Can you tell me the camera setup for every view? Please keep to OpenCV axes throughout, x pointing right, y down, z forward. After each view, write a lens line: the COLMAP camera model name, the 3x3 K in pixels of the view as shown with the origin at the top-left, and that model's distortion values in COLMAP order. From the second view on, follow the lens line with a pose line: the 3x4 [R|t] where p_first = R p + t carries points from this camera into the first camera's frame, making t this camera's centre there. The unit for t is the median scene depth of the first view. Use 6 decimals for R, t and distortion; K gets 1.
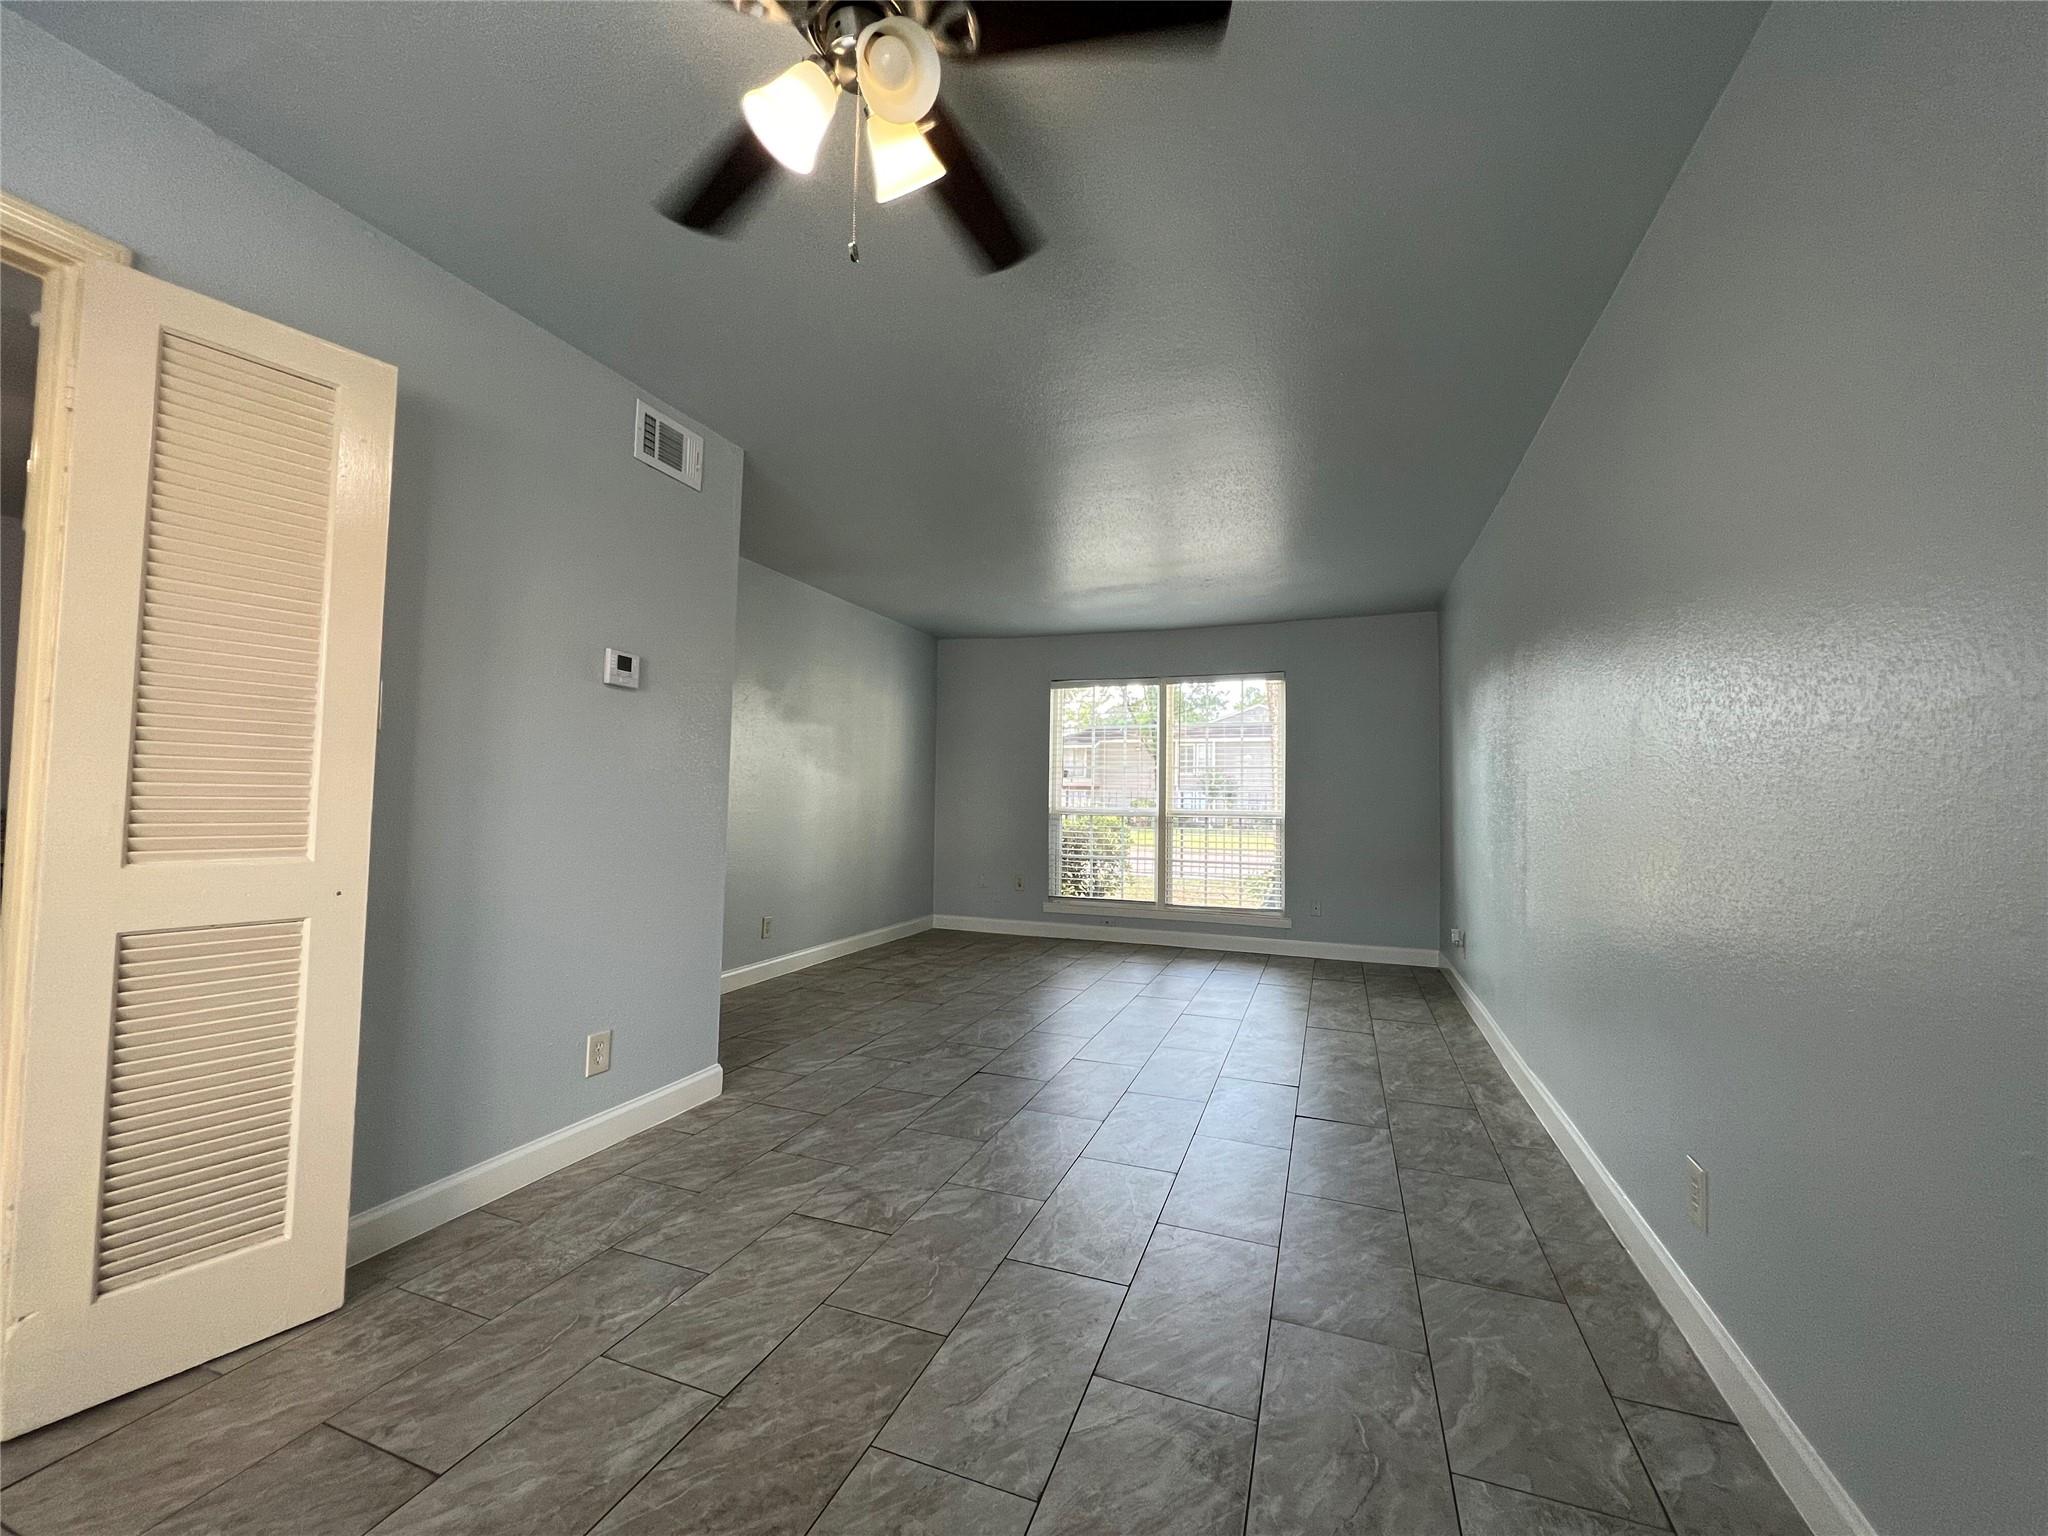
lens RADIAL K [[808.1, 0, 1019.0], [0, 808.1, 764.9], [0, 0, 1]] dist [-0.000297, -0.000240]
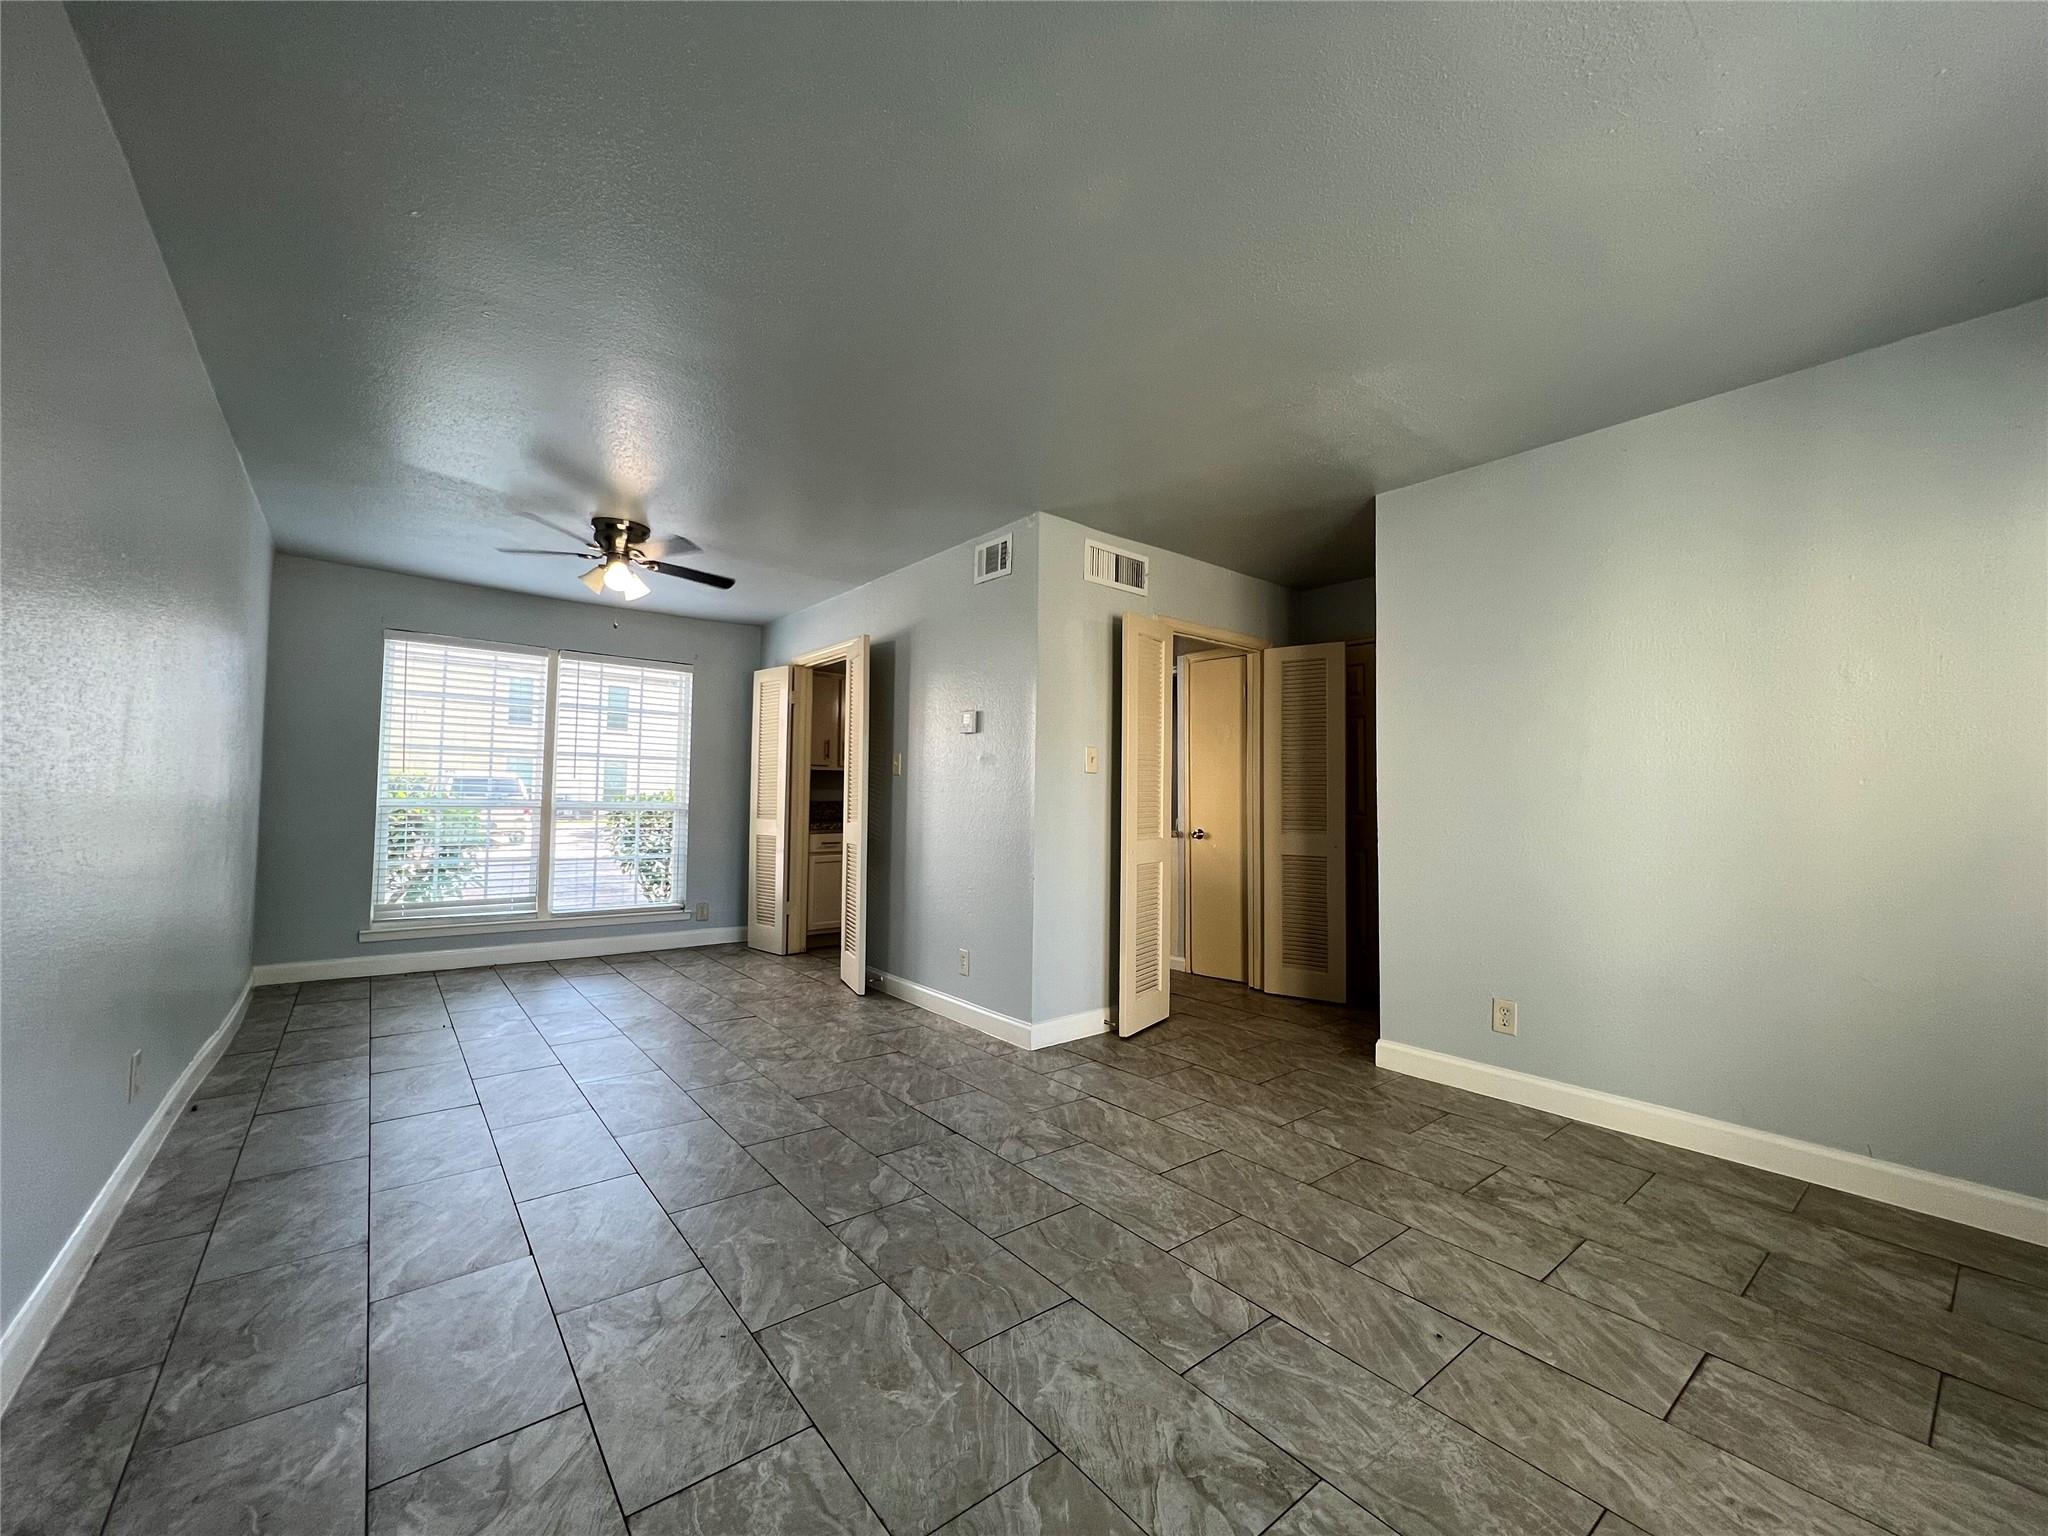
lens RADIAL K [[808.1, 0, 1019.9], [0, 808.1, 759.1], [0, 0, 1]] dist [-0.000297, -0.000240]
pose [[-0.500996, -0.069226, -0.862677, 0.786959], [0.014962, 0.995954, -0.088610, 0.092540], [0.865320, -0.057301, -0.497933, 1.799999]]
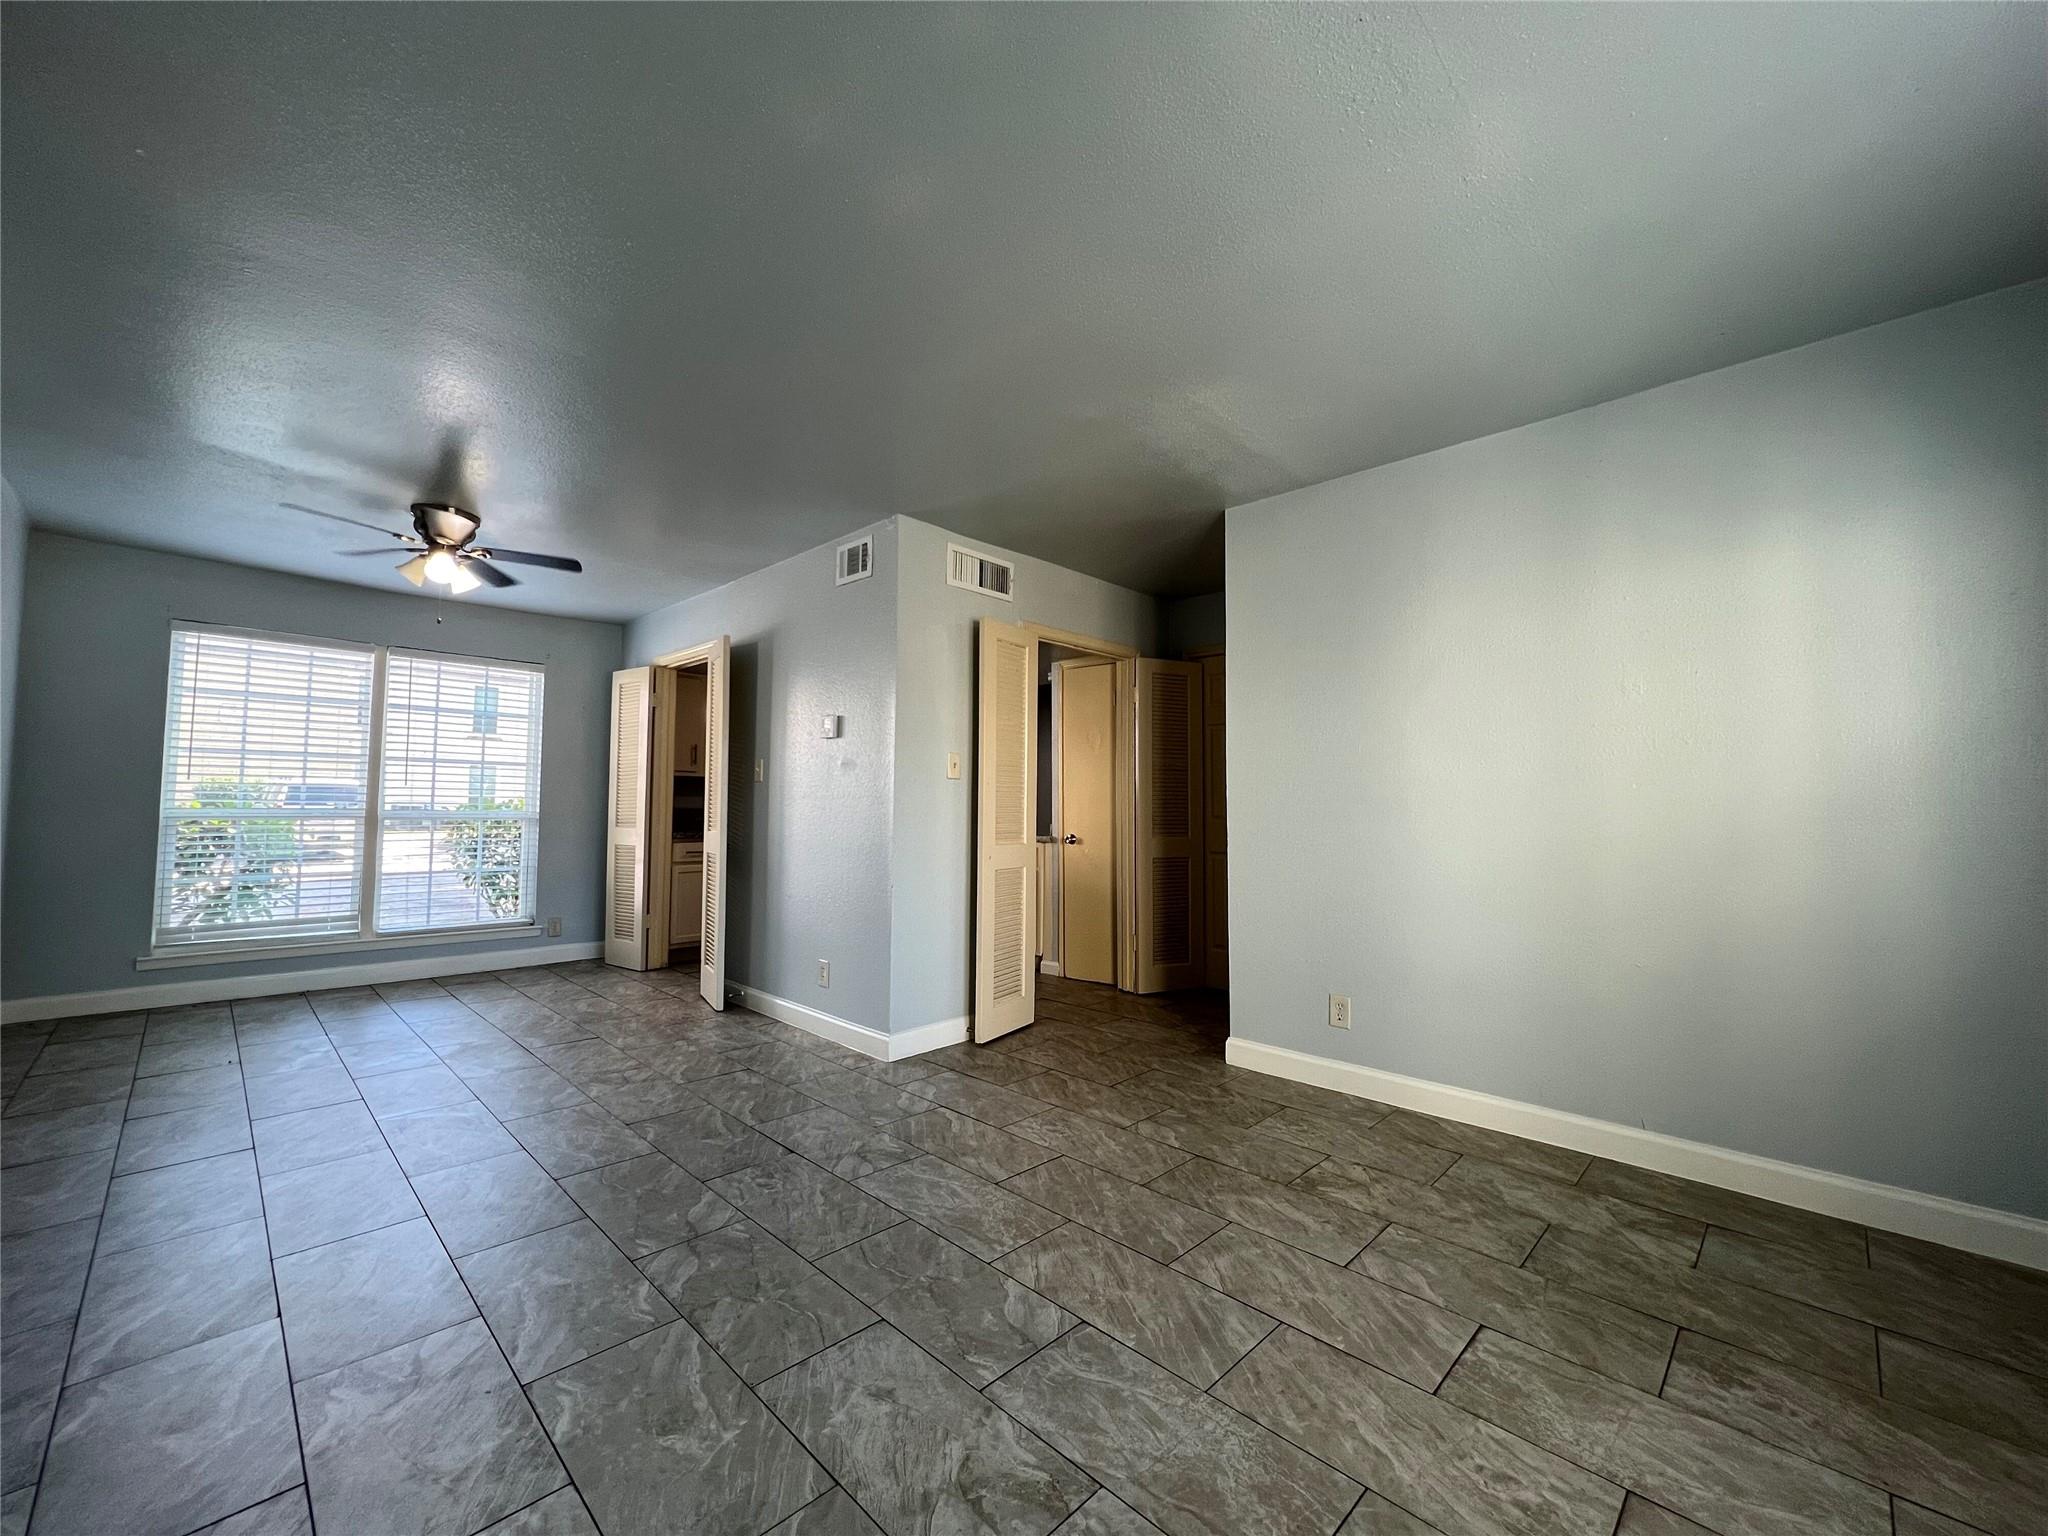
lens RADIAL K [[808.1, 0, 1017.7], [0, 808.1, 763.7], [0, 0, 1]] dist [-0.000297, -0.000240]
pose [[-0.398059, -0.070803, -0.914624, 0.741872], [0.024252, 0.995856, -0.087646, 0.092170], [0.917039, -0.057070, -0.394692, 1.860825]]
